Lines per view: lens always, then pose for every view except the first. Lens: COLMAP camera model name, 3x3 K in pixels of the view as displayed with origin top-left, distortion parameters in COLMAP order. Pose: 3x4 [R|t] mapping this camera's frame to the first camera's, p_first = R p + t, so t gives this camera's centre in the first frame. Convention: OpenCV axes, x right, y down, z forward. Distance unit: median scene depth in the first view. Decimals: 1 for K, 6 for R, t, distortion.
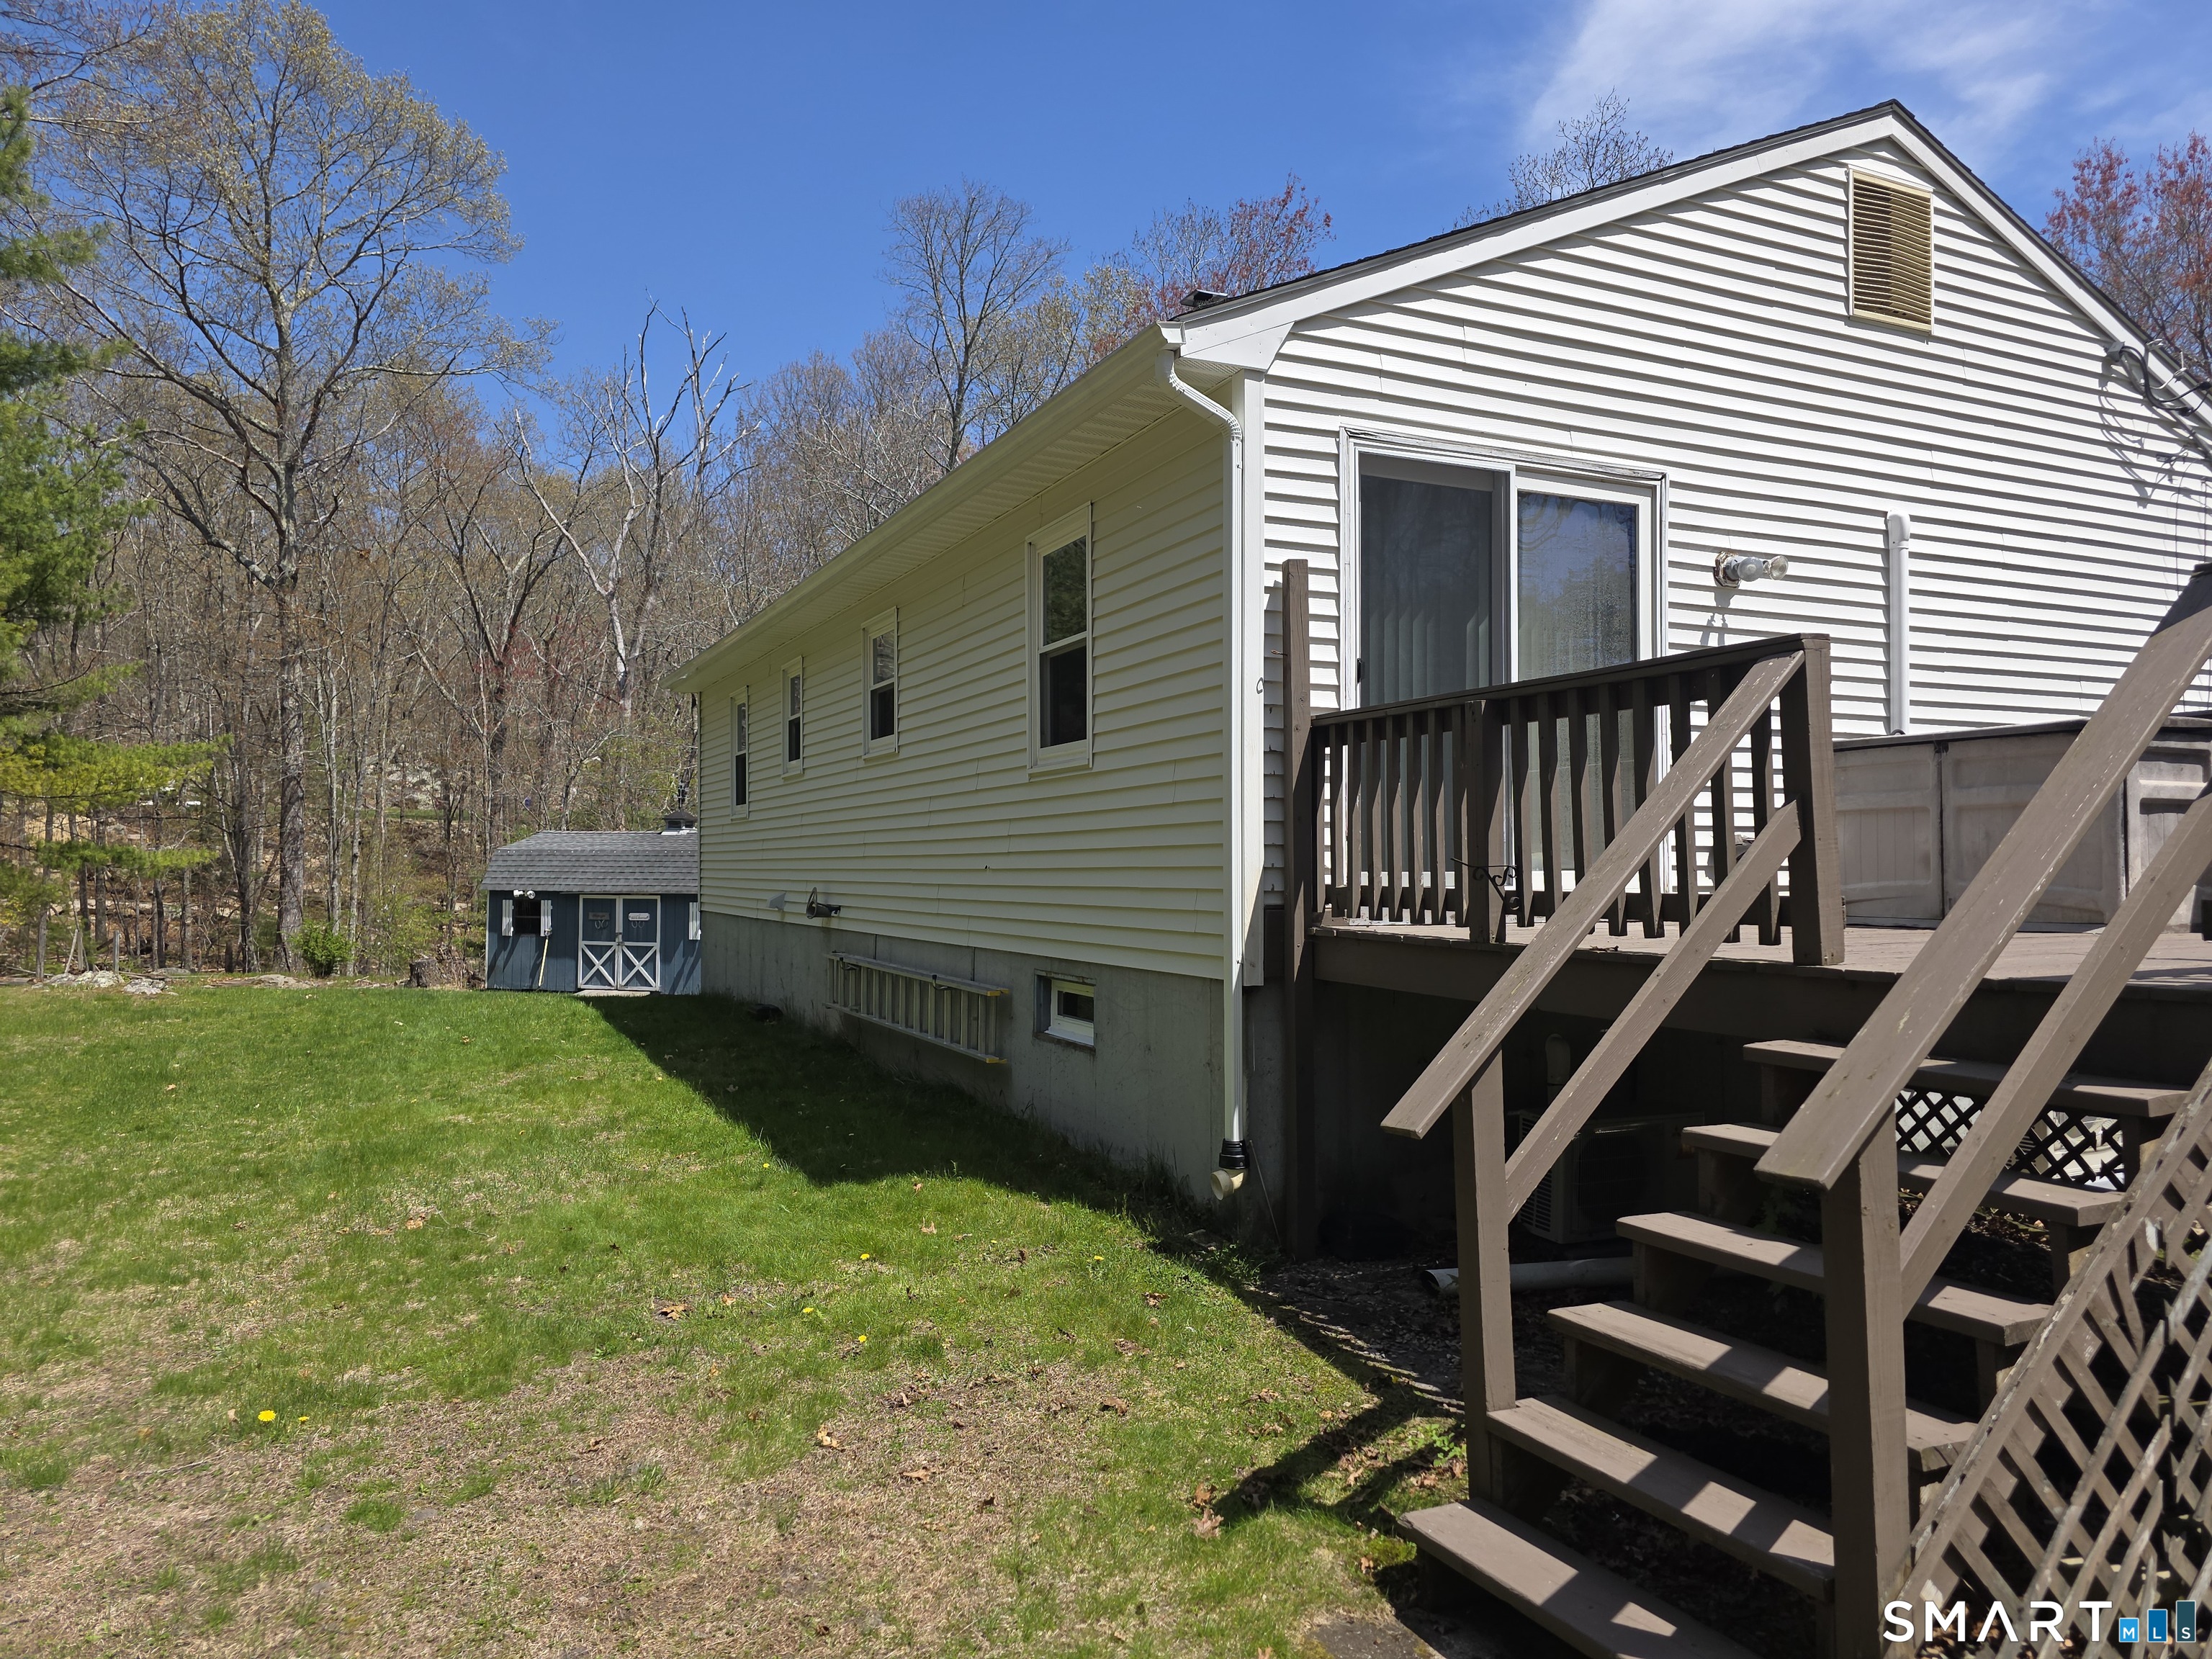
lens RADIAL K [[1477.5, 0, 1113.4], [0, 1477.5, 832.7], [0, 0, 1]] dist [0.061374, -0.052283]
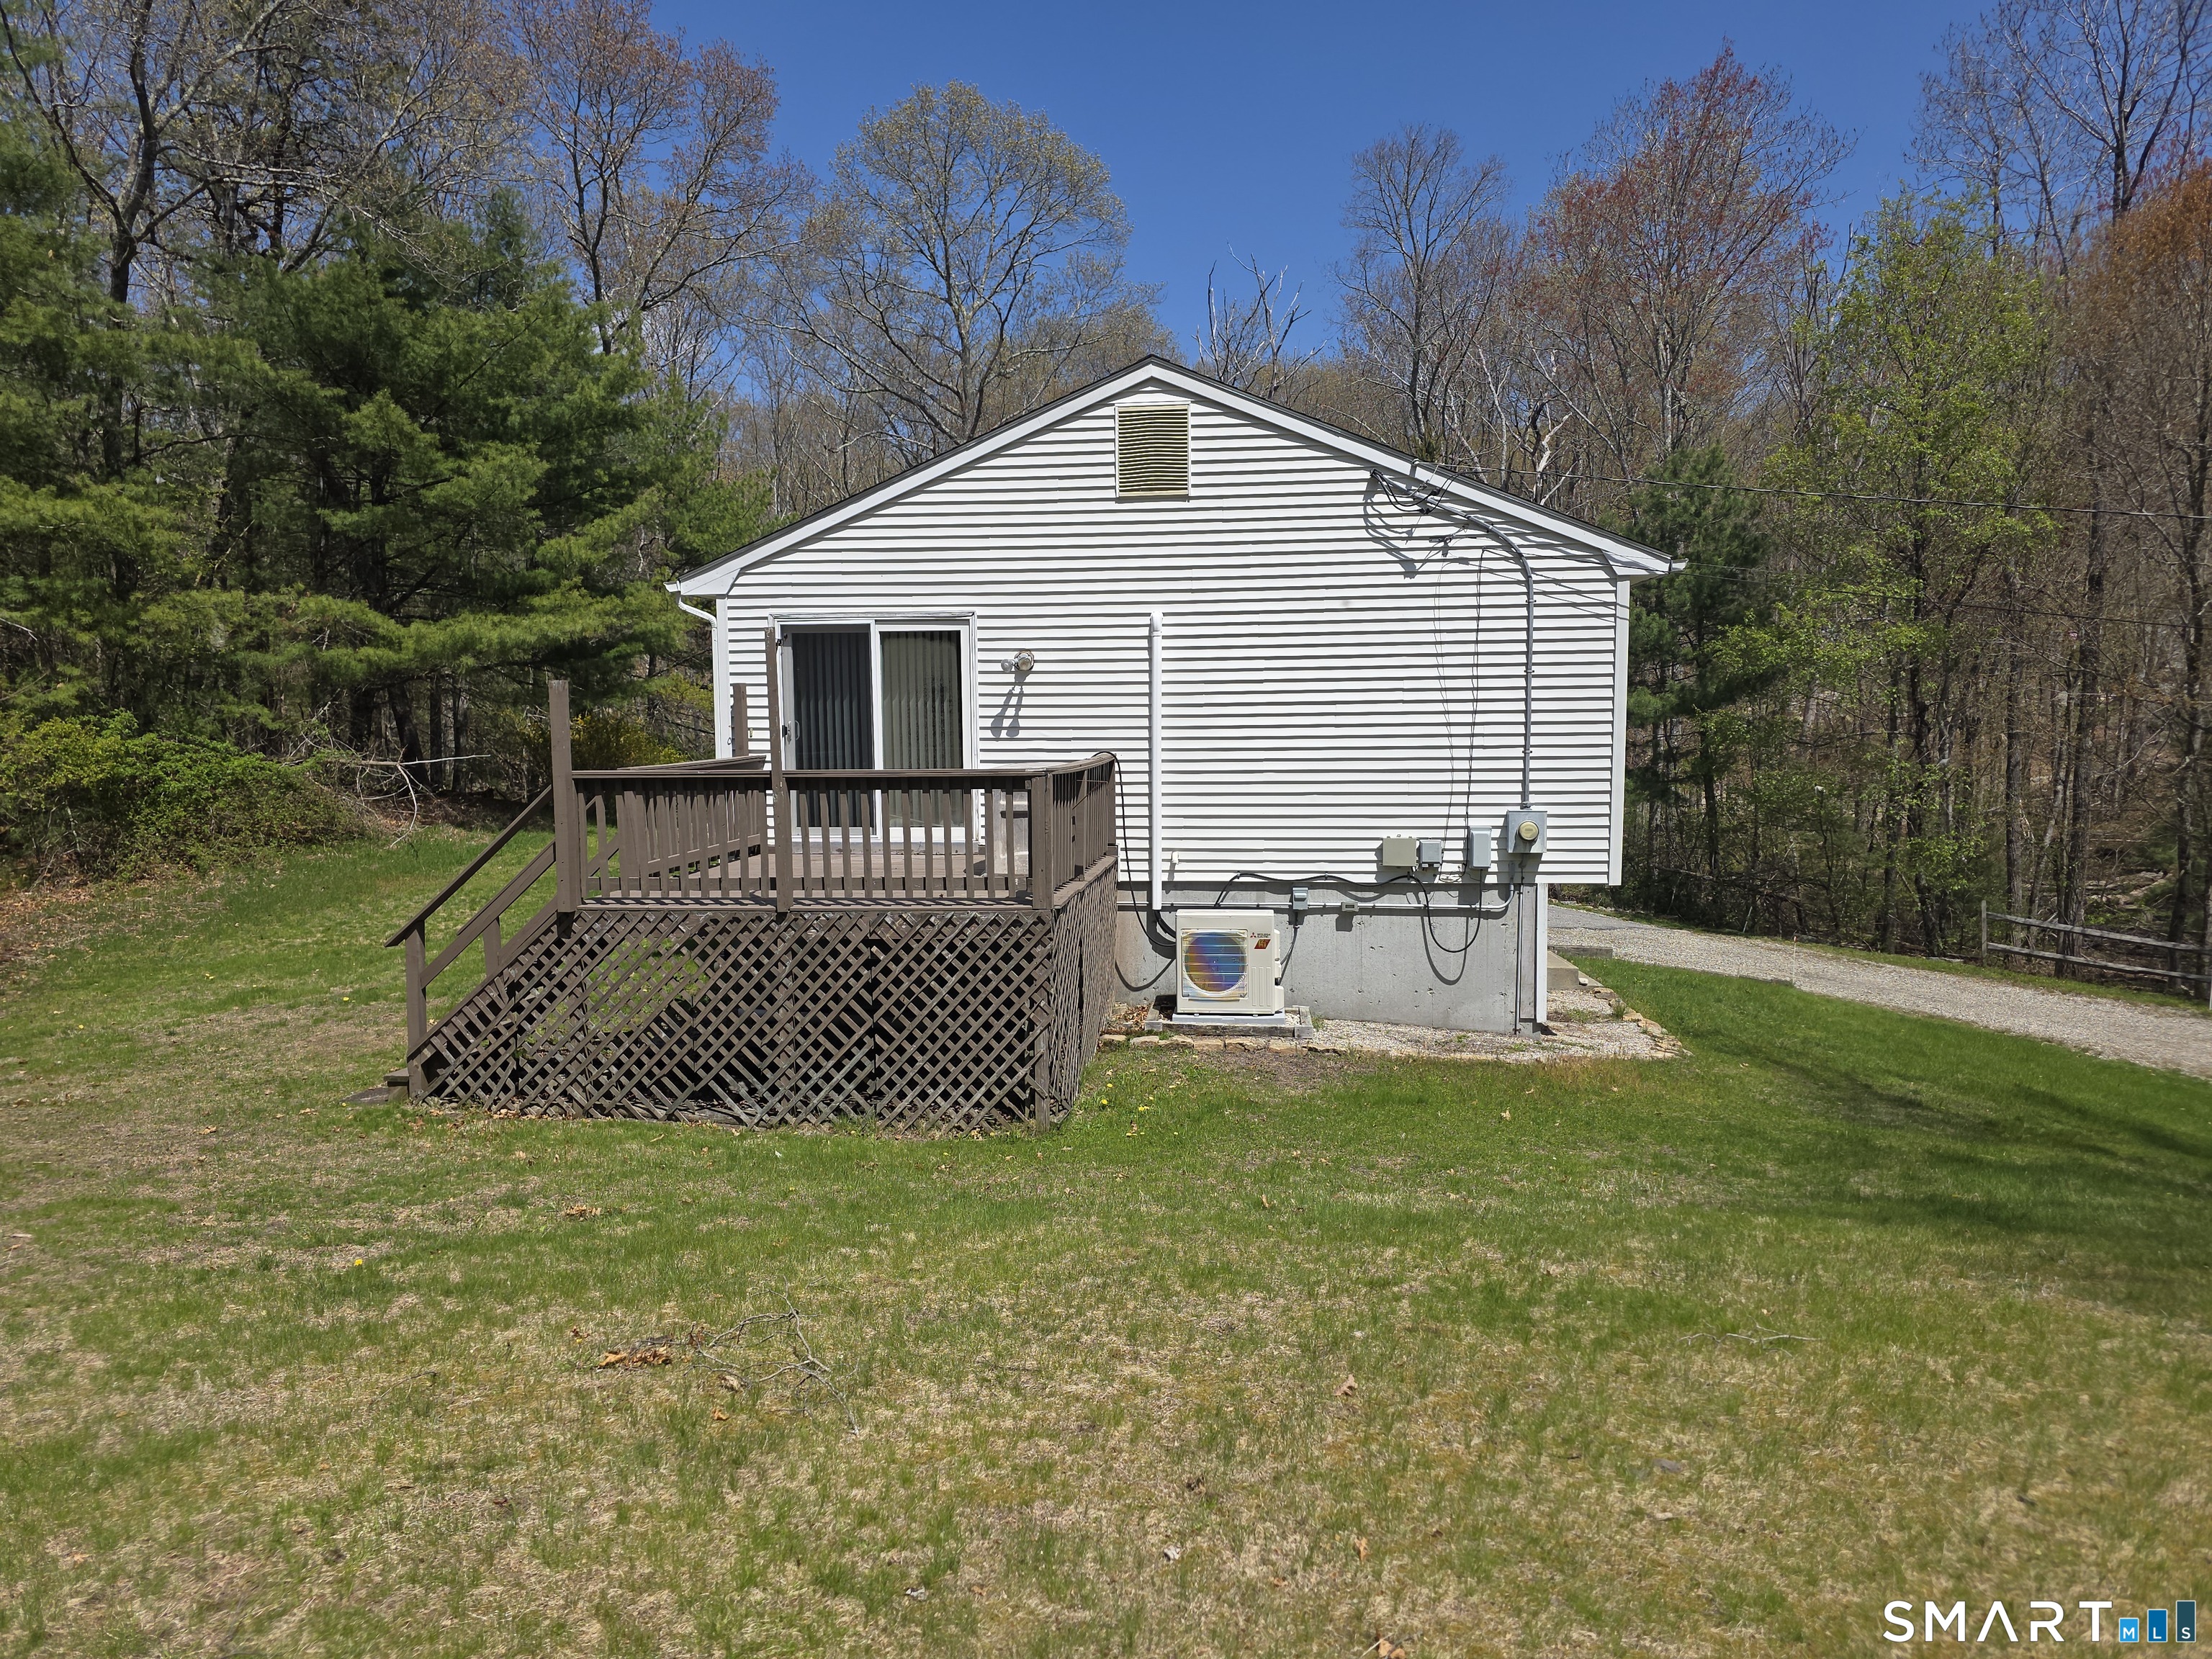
lens RADIAL K [[1477.5, 0, 1107.0], [0, 1477.5, 837.8], [0, 0, 1]] dist [0.061374, -0.052283]
pose [[0.843984, 0.039977, -0.534877, 1.375959], [0.020014, 0.994177, 0.105885, -0.143078], [0.535995, -0.100070, 0.838269, -0.421550]]
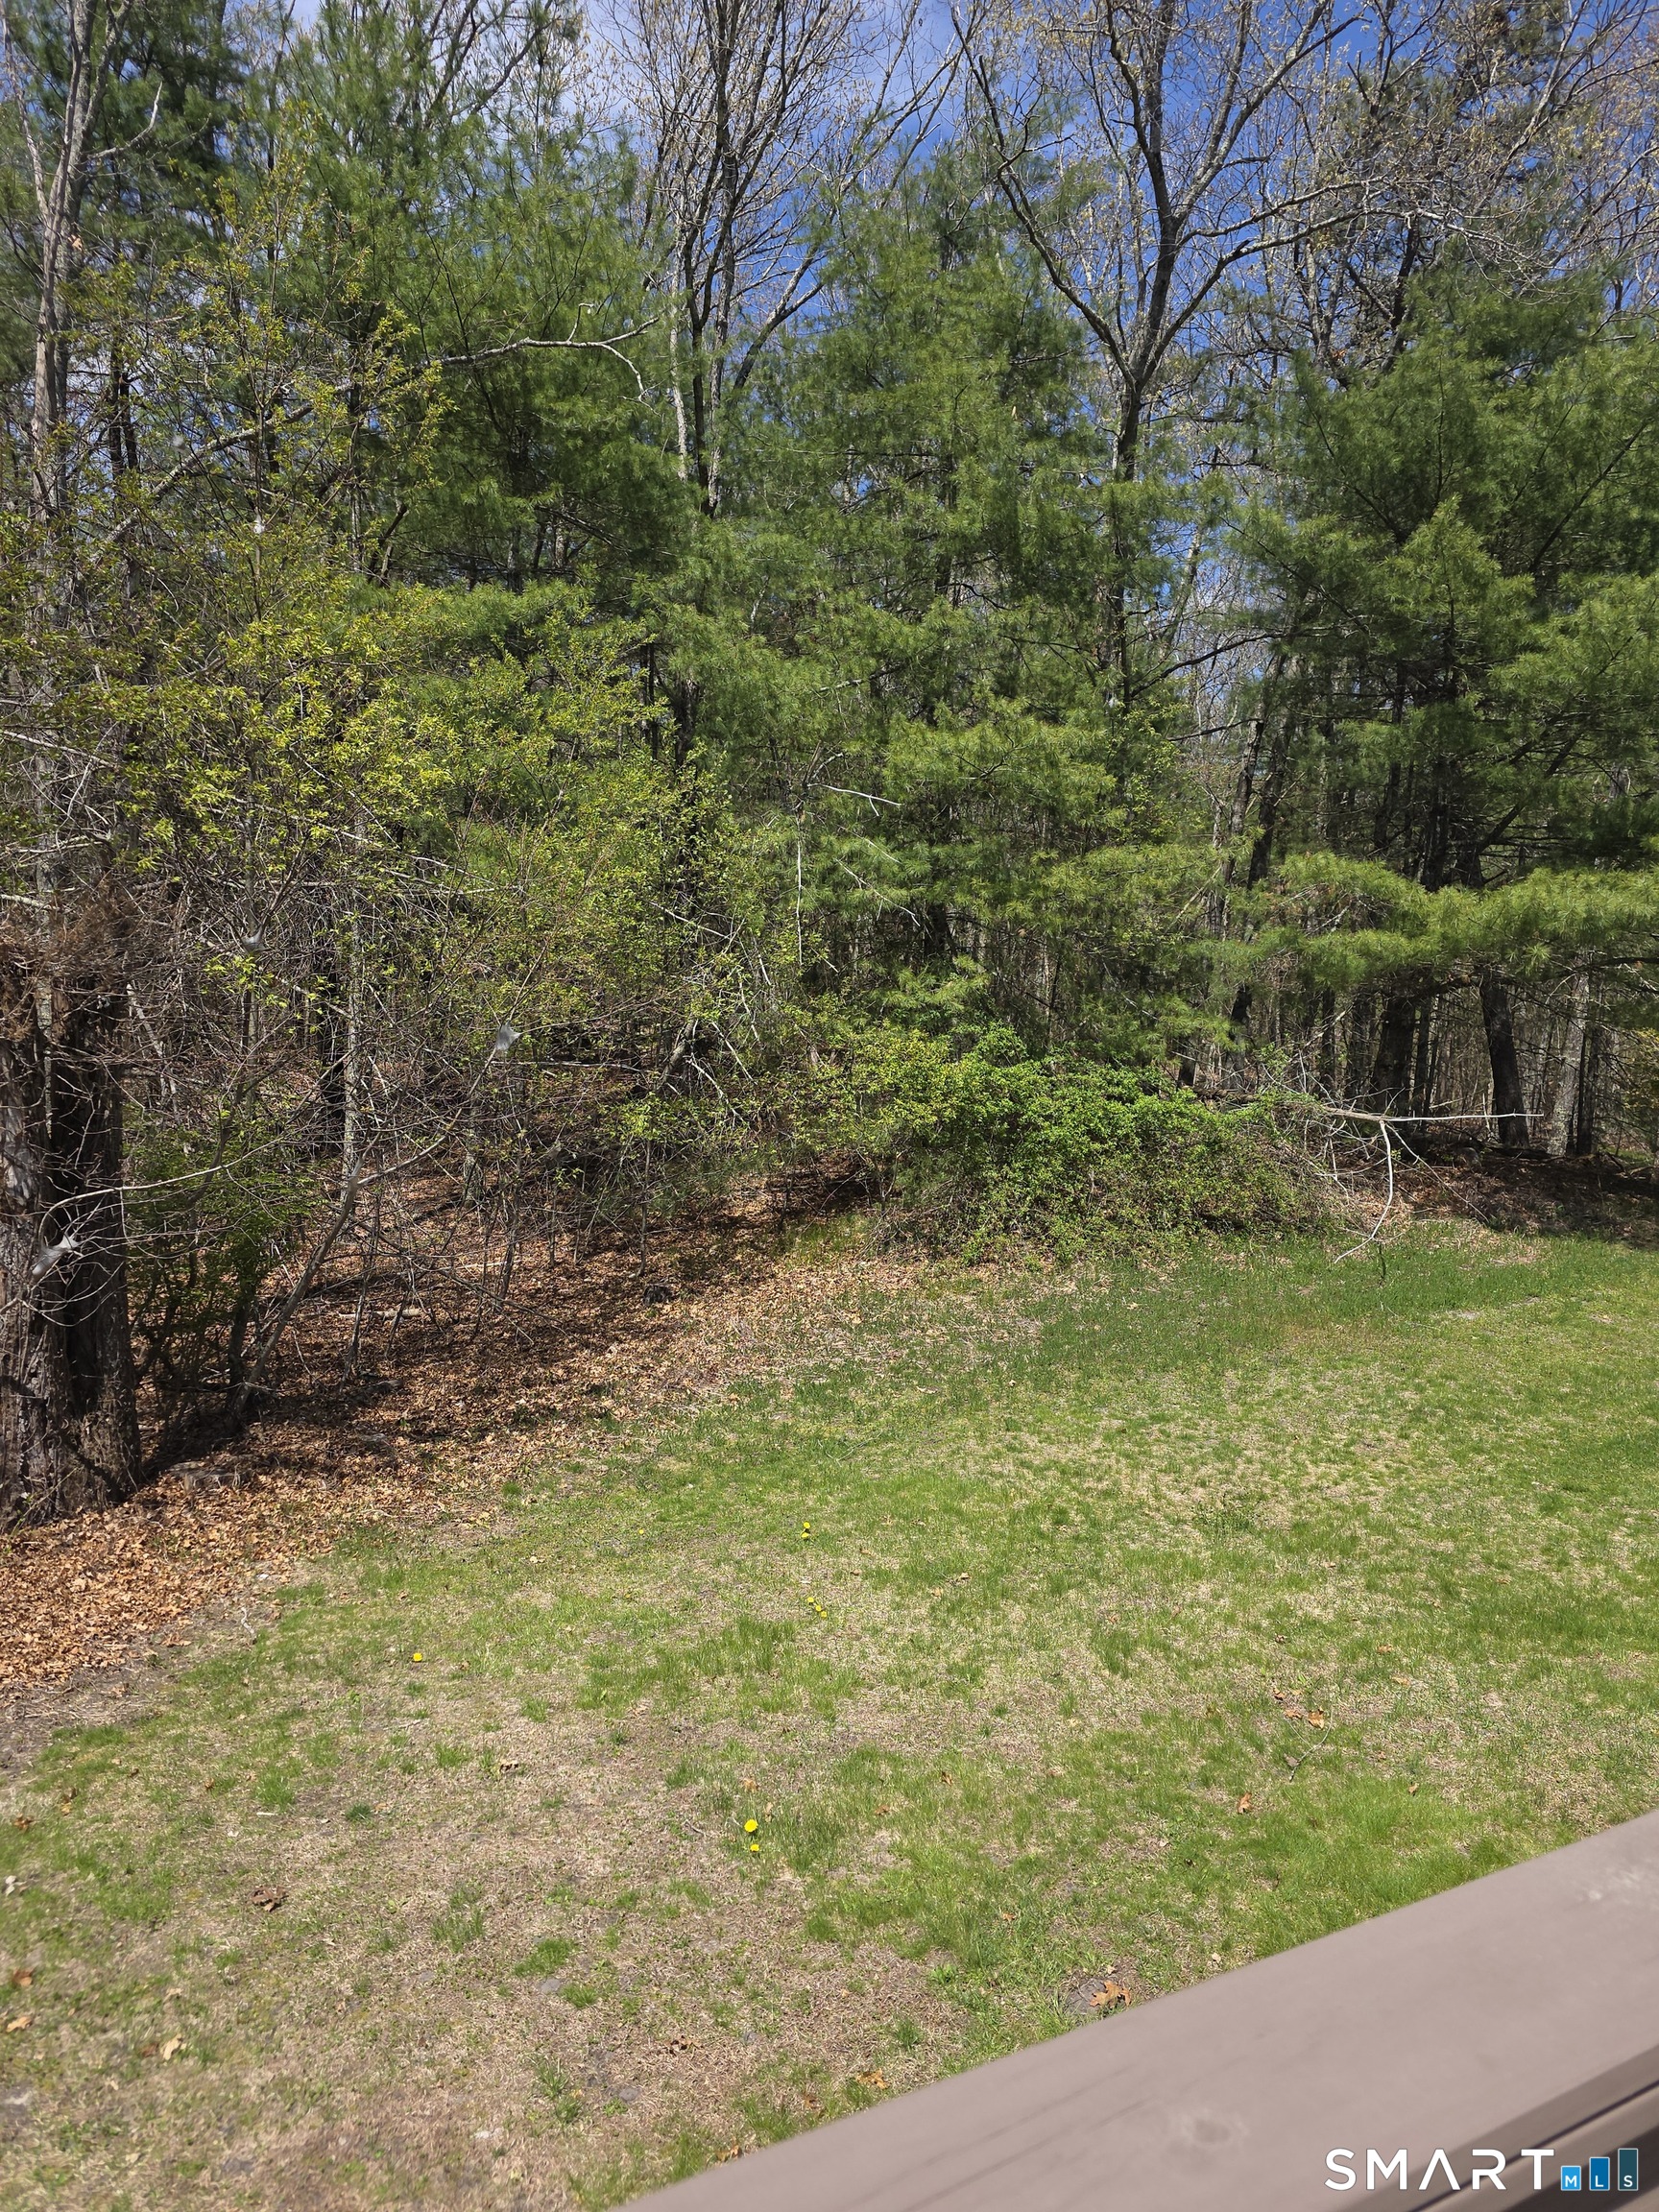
lens RADIAL K [[1477.5, 0, 832.0], [0, 1477.5, 1086.0], [0, 0, 1]] dist [0.061374, -0.052283]
pose [[0.072699, 0.058945, -0.995611, 0.302905], [-0.000718, 0.998255, 0.059049, -0.148982], [0.997354, -0.003578, 0.072615, 0.559882]]
